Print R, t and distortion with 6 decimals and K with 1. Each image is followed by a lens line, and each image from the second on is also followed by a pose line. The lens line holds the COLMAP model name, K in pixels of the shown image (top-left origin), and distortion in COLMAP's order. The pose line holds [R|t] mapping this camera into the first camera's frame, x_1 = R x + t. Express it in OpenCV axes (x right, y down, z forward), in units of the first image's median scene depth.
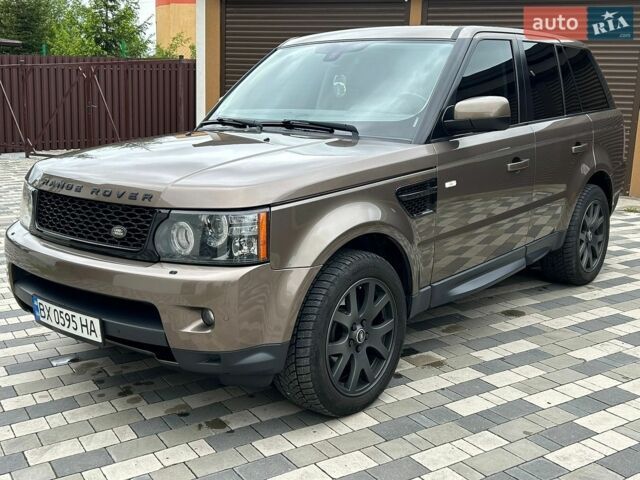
lens RADIAL K [[729.8, 0, 317.6], [0, 729.8, 237.5], [0, 0, 1]] dist [0.055080, 0.000000]
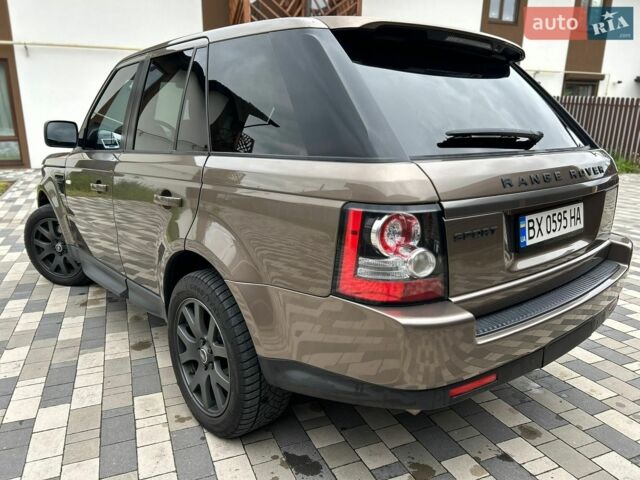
lens RADIAL K [[485.7, 0, 320.3], [0, 485.7, 240.8], [0, 0, 1]] dist [0.043524, -0.039957]
pose [[-0.168323, 0.228266, -0.958938, 1.114719], [-0.201657, 0.944270, 0.260172, -0.335467], [0.964884, 0.237170, -0.112910, 1.723542]]
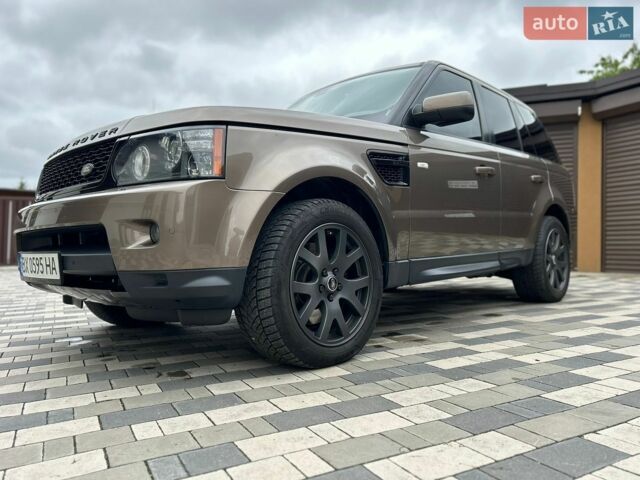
lens RADIAL K [[485.7, 0, 317.5], [0, 485.7, 237.1], [0, 0, 1]] dist [0.043524, -0.039957]
pose [[0.997495, -0.019281, -0.068052, 0.079477], [0.003752, 0.975198, -0.221303, 0.204180], [0.070631, 0.220493, 0.972828, 0.333011]]
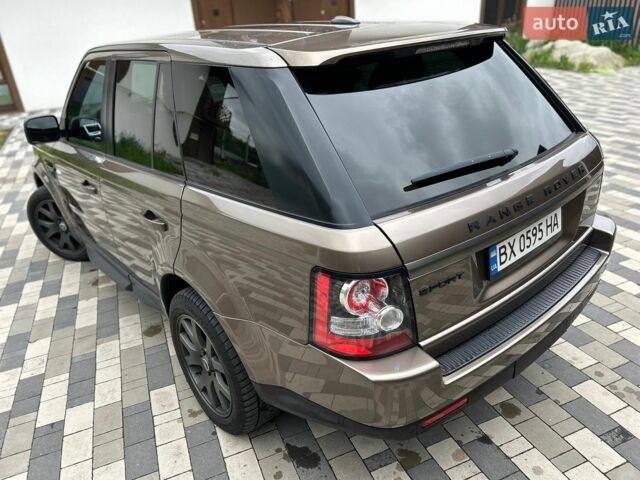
lens RADIAL K [[485.7, 0, 320.2], [0, 485.7, 241.4], [0, 0, 1]] dist [0.043524, -0.039957]
pose [[-0.169689, 0.424725, -0.889278, 1.075961], [-0.124471, 0.885901, 0.446863, -0.476886], [0.977606, 0.186517, -0.097461, 1.733102]]
